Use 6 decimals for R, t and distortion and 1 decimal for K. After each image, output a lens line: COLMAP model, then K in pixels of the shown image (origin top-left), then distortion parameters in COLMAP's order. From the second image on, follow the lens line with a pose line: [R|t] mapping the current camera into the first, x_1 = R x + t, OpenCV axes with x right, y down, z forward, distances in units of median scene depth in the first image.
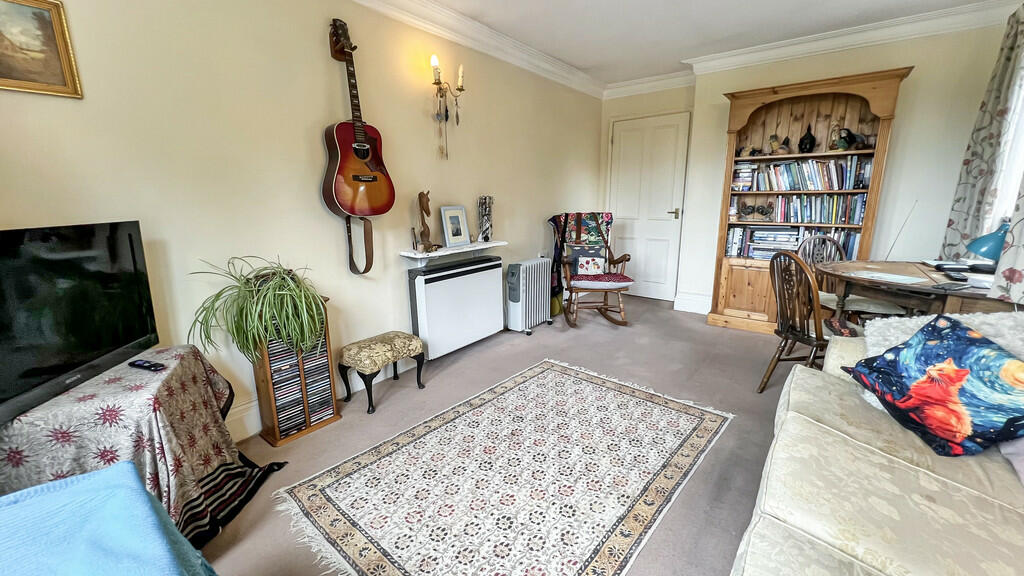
lens RADIAL K [[400.2, 0, 512.0], [0, 400.2, 288.0], [0, 0, 1]] dist [-0.000659, -0.000024]
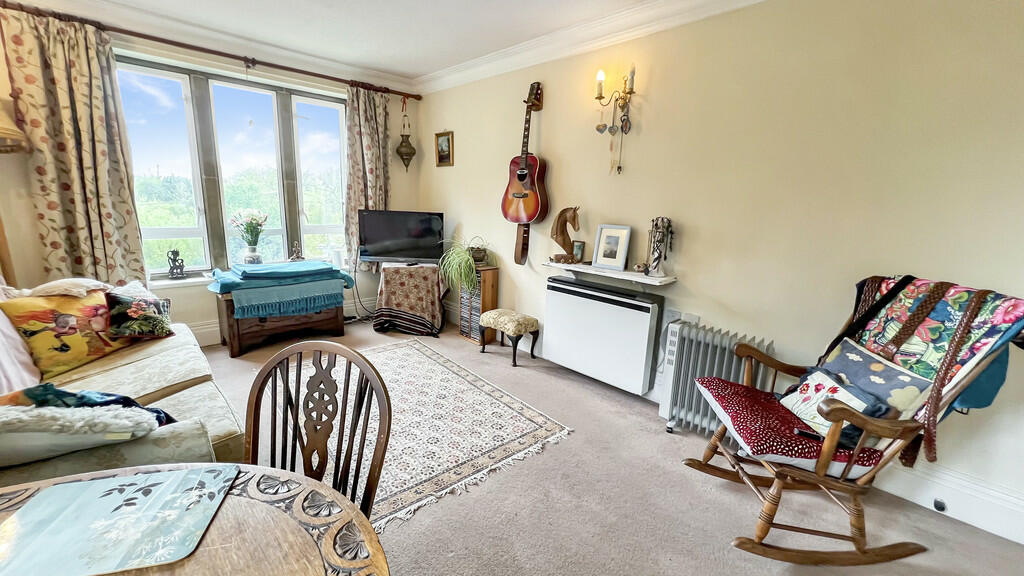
lens RADIAL K [[420.4, 0, 512.0], [0, 420.4, 288.0], [0, 0, 1]] dist [0.000486, 0.000009]
pose [[-0.148843, 0.212030, -0.965862, 0.944795], [-0.252109, 0.936328, 0.244398, -0.278425], [0.956183, 0.279879, -0.085911, 1.025597]]
